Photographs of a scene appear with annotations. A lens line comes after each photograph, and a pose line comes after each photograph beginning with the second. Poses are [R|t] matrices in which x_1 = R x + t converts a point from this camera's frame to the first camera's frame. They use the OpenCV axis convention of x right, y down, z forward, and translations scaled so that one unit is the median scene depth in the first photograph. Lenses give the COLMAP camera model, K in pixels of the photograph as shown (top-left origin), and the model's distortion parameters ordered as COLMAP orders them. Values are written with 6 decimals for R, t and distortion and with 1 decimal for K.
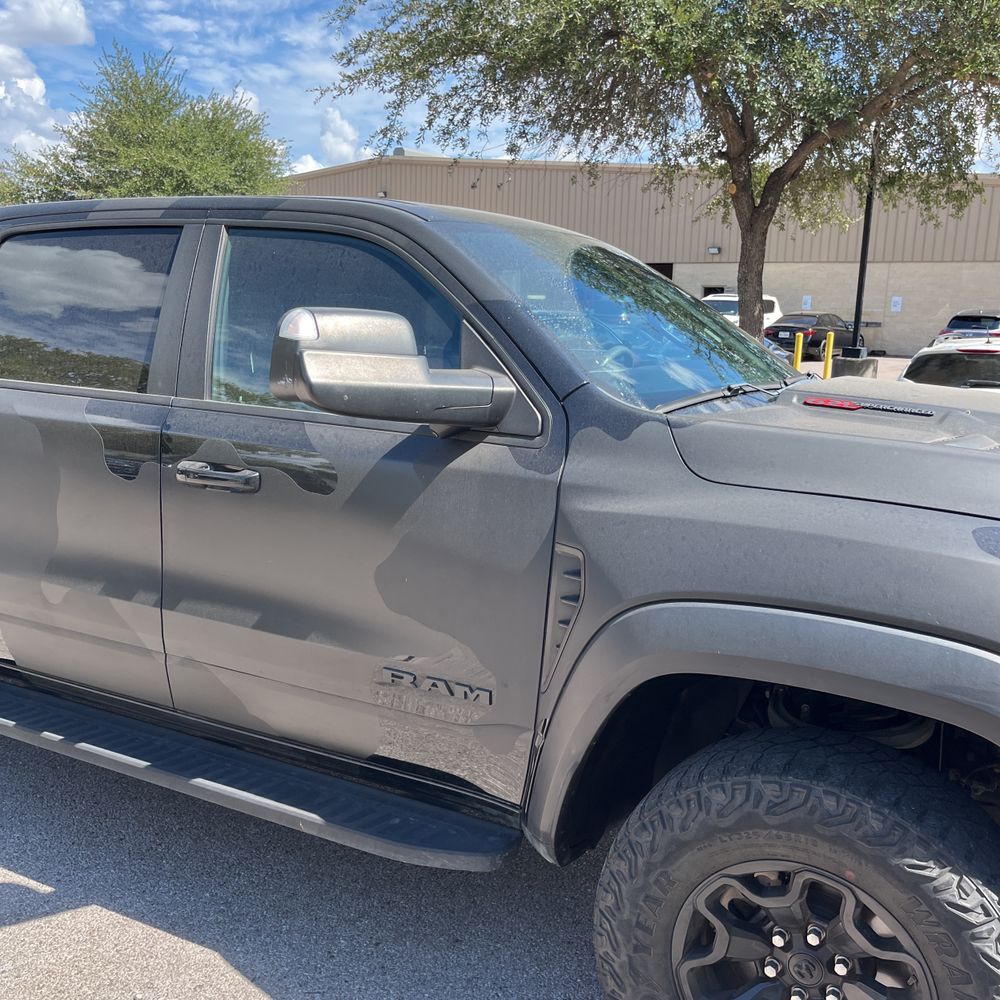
lens RADIAL K [[1056.2, 0, 517.7], [0, 1056.2, 498.1], [0, 0, 1]] dist [0.007319, 0.000000]
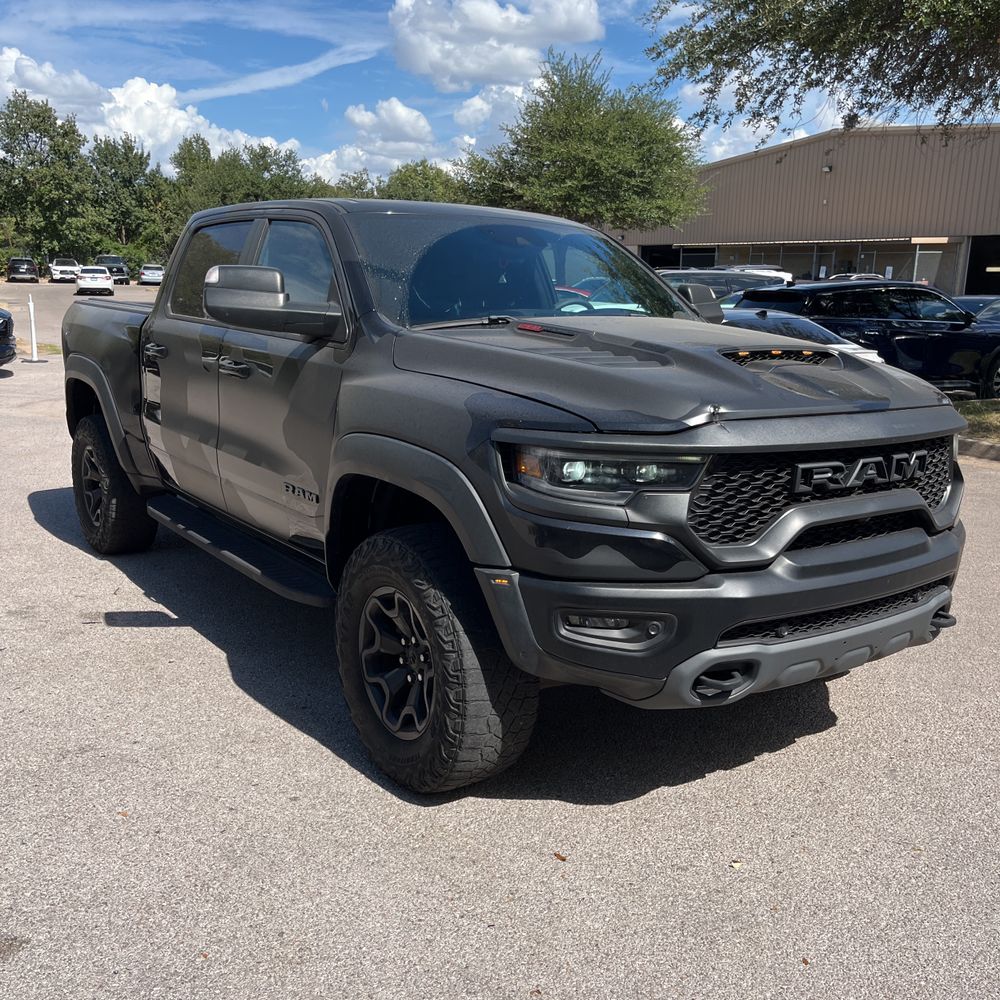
lens RADIAL K [[1056.2, 0, 500.5], [0, 1056.2, 500.7], [0, 0, 1]] dist [0.007319, 0.000000]
pose [[0.898579, 0.080561, -0.431354, 0.768979], [-0.071156, 0.996744, 0.037927, 0.085763], [0.433005, -0.003387, 0.901385, -0.312612]]
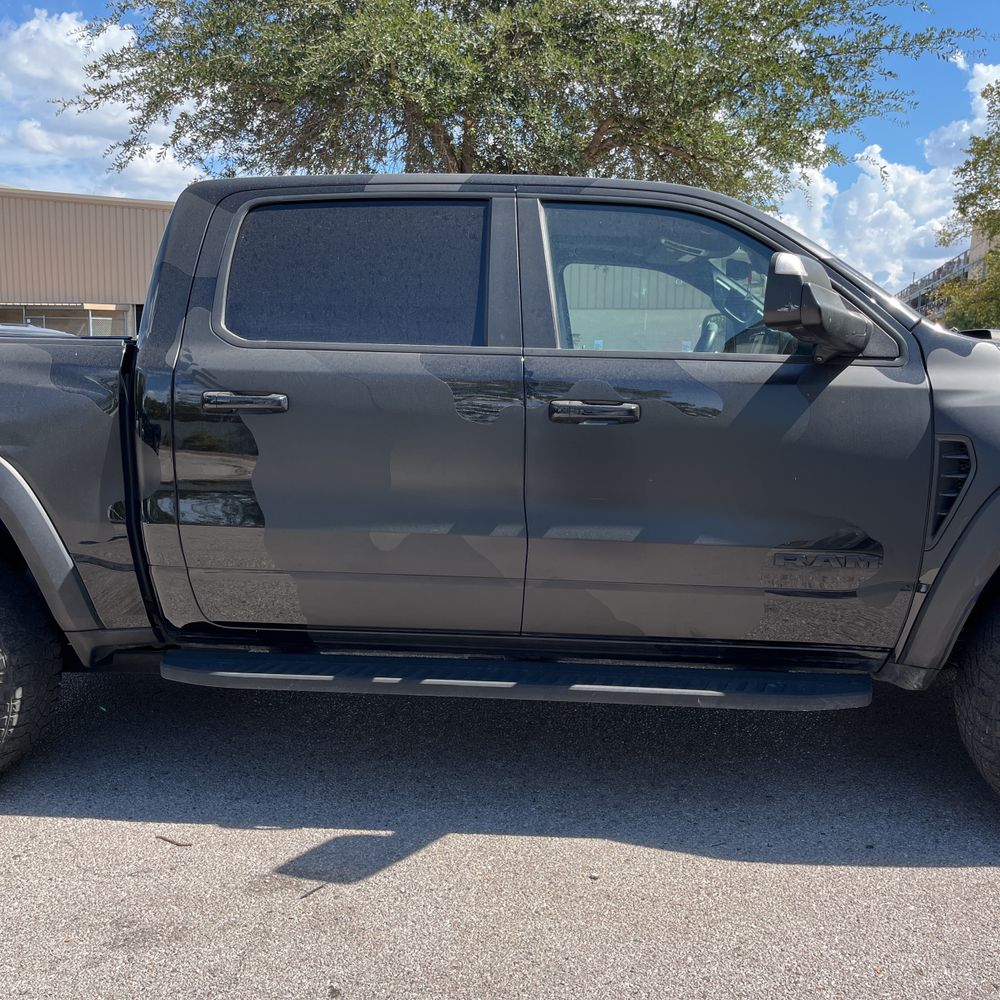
lens RADIAL K [[1056.2, 0, 532.1], [0, 1056.2, 481.7], [0, 0, 1]] dist [0.007319, 0.000000]
pose [[0.918326, -0.058949, 0.391412, -0.725641], [0.081270, 0.995861, -0.040692, 0.087643], [-0.387393, 0.069179, 0.919316, -0.018920]]
